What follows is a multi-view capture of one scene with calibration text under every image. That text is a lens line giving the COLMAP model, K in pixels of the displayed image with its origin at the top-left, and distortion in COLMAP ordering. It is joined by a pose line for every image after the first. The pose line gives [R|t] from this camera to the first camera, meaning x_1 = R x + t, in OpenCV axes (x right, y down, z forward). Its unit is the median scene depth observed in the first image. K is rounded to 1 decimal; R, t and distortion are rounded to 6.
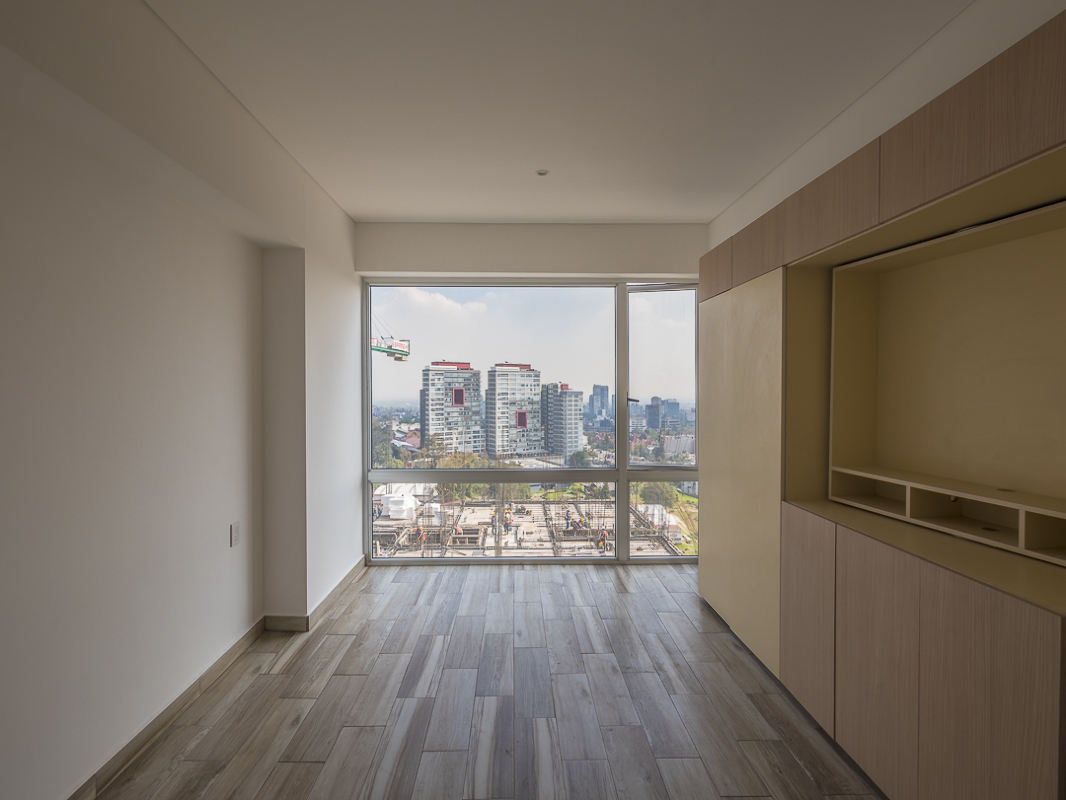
lens RADIAL K [[519.3, 0, 520.9], [0, 519.3, 397.4], [0, 0, 1]] dist [-0.000877, 0.000070]
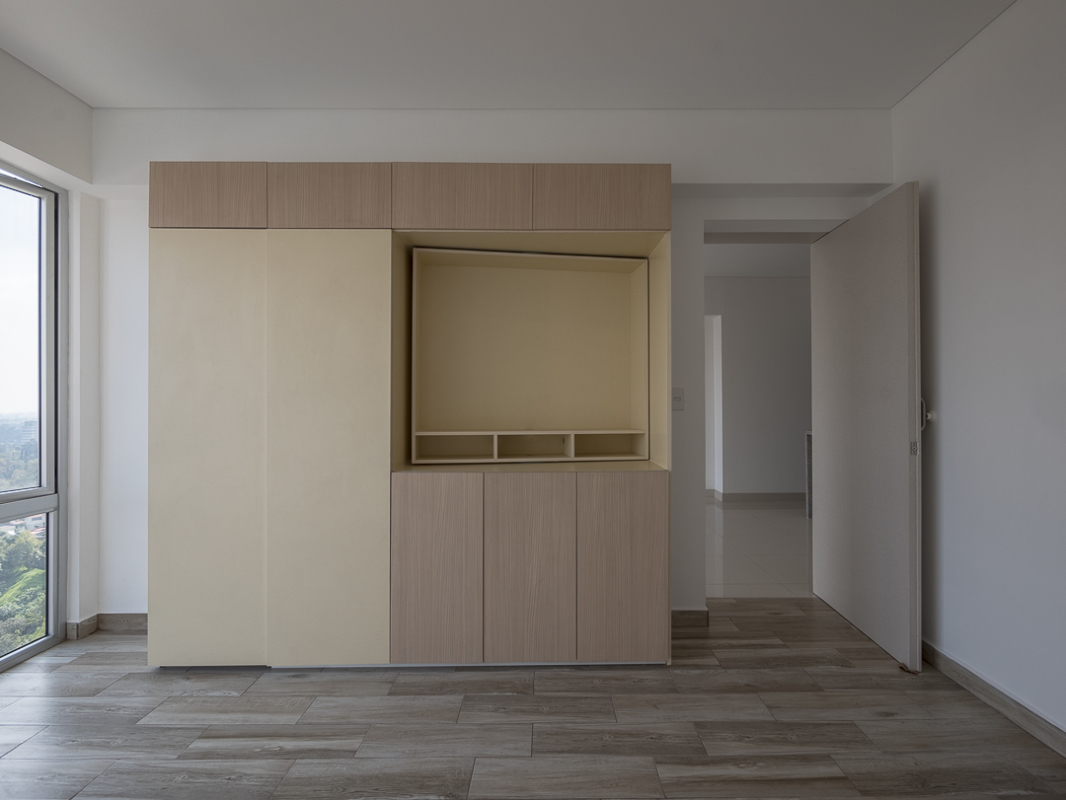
lens RADIAL K [[519.3, 0, 520.9], [0, 519.3, 397.4], [0, 0, 1]] dist [-0.000877, 0.000070]
pose [[0.013250, 0.005083, 0.999899, -0.502104], [0.019119, 0.999803, -0.005336, 0.077295], [-0.999729, 0.019187, 0.013151, 0.827749]]
